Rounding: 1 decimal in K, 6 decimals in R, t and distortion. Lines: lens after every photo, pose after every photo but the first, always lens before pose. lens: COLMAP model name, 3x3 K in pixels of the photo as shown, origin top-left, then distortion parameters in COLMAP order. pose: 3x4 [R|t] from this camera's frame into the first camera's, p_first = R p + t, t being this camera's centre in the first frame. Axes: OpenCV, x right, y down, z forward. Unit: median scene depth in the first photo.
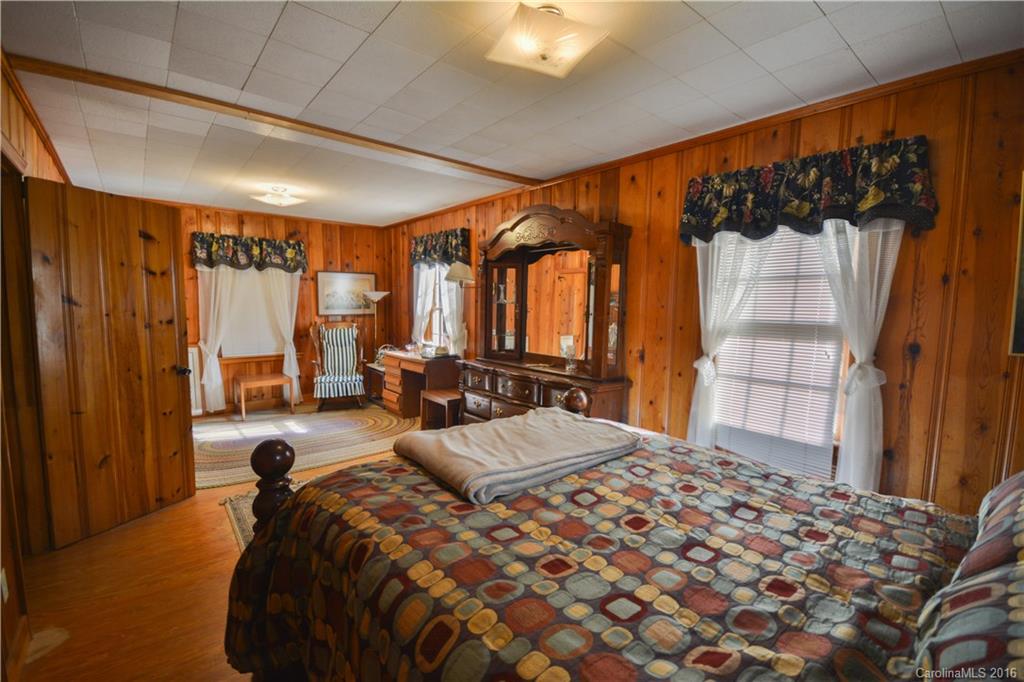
lens RADIAL K [[450.3, 0, 520.1], [0, 450.3, 346.0], [0, 0, 1]] dist [0.011715, -0.010007]
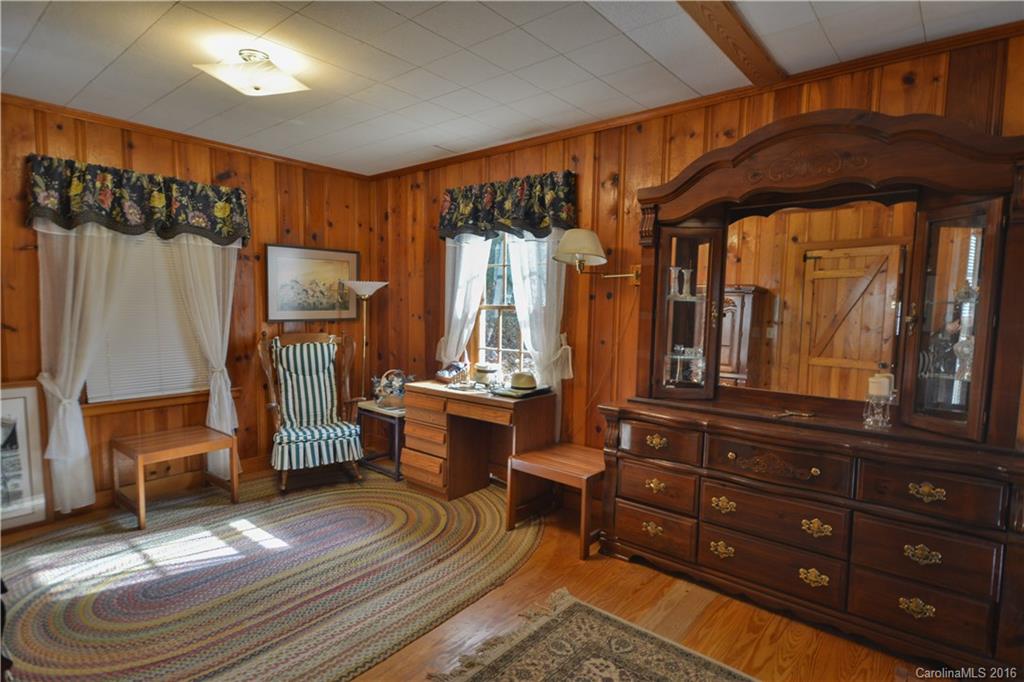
lens RADIAL K [[528.5, 0, 508.4], [0, 528.5, 345.5], [0, 0, 1]] dist [0.020719, -0.001534]
pose [[0.983908, -0.010758, 0.178350, -0.293984], [0.013804, 0.999779, -0.015847, -0.024218], [-0.178140, 0.018054, 0.983839, 0.309684]]
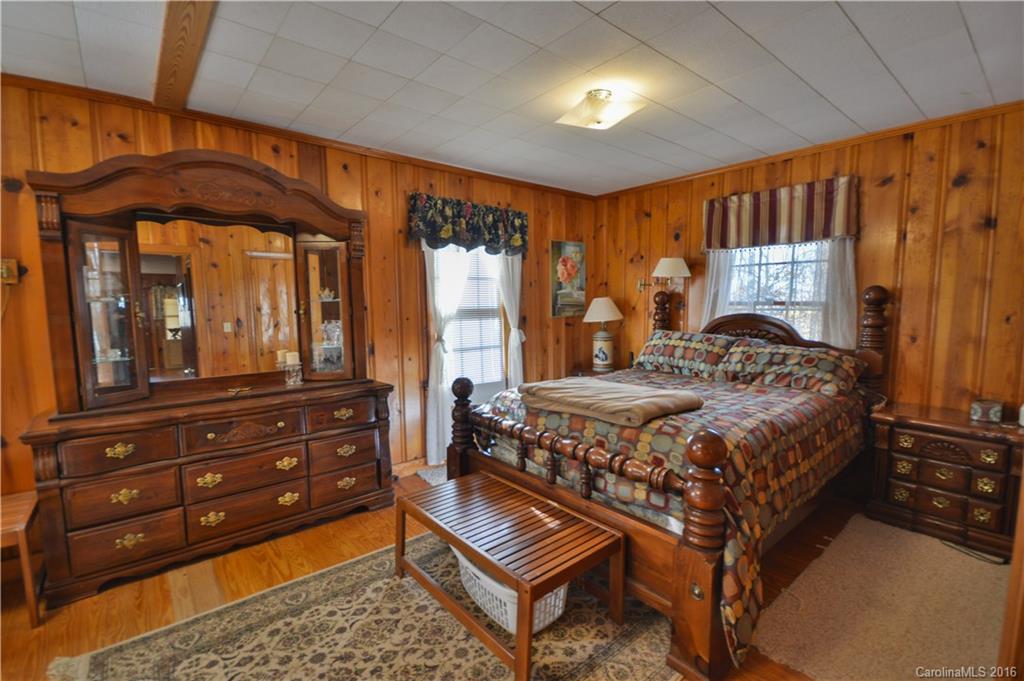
lens RADIAL K [[450.3, 0, 516.1], [0, 450.3, 340.8], [0, 0, 1]] dist [0.011715, -0.010007]
pose [[0.007848, -0.101054, 0.994850, -0.449253], [0.107288, 0.989223, 0.099636, -0.038704], [-0.994197, 0.105954, 0.018606, 0.402126]]
